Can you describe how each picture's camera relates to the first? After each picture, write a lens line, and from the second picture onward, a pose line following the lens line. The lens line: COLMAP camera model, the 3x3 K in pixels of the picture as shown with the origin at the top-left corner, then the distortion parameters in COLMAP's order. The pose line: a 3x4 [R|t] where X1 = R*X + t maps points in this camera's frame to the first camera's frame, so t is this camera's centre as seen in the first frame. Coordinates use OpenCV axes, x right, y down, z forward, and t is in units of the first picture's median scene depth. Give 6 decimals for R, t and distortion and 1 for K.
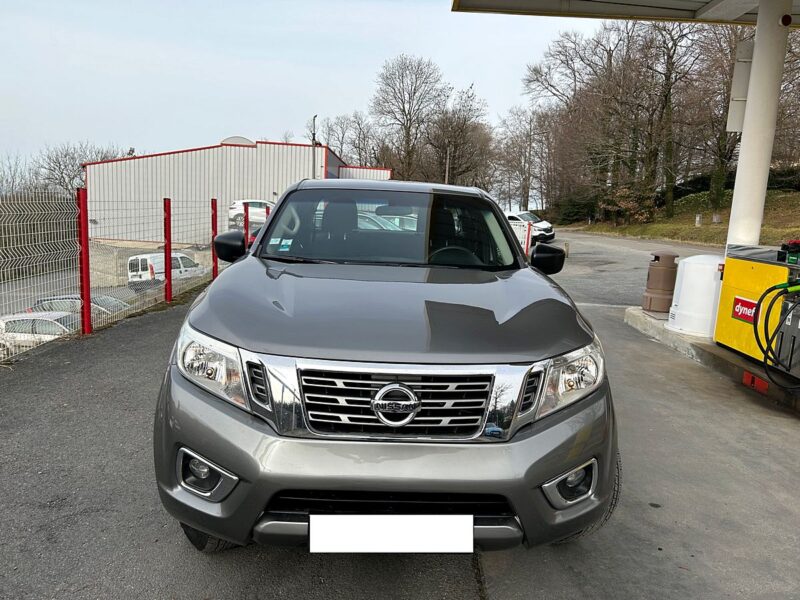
lens RADIAL K [[604.4, 0, 400.0], [0, 604.4, 300.0], [0, 0, 1]] dist [0.042584, -0.048829]
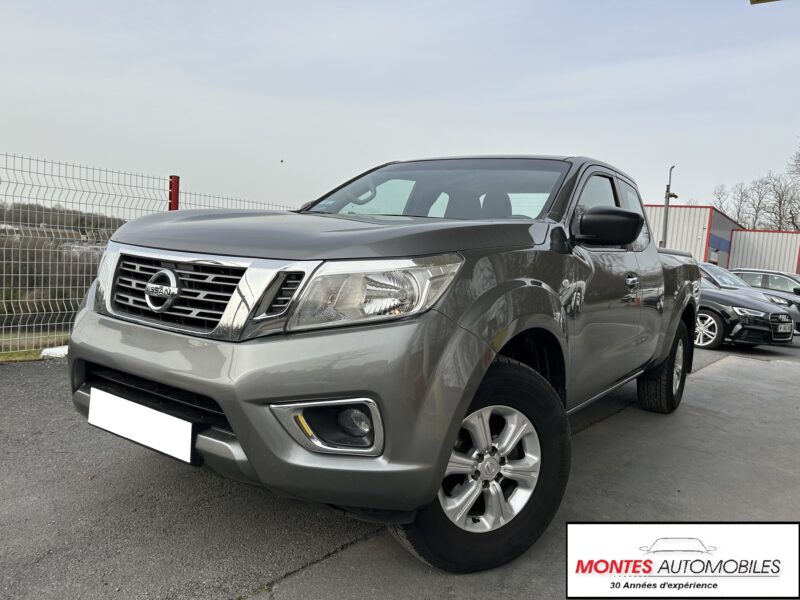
lens RADIAL K [[604.4, 0, 400.0], [0, 604.4, 300.0], [0, 0, 1]] dist [0.042584, -0.048829]
pose [[0.796396, 0.065680, -0.601198, 0.872004], [-0.138516, 0.987470, -0.075610, 0.207270], [0.588699, 0.143491, 0.795515, 0.448508]]
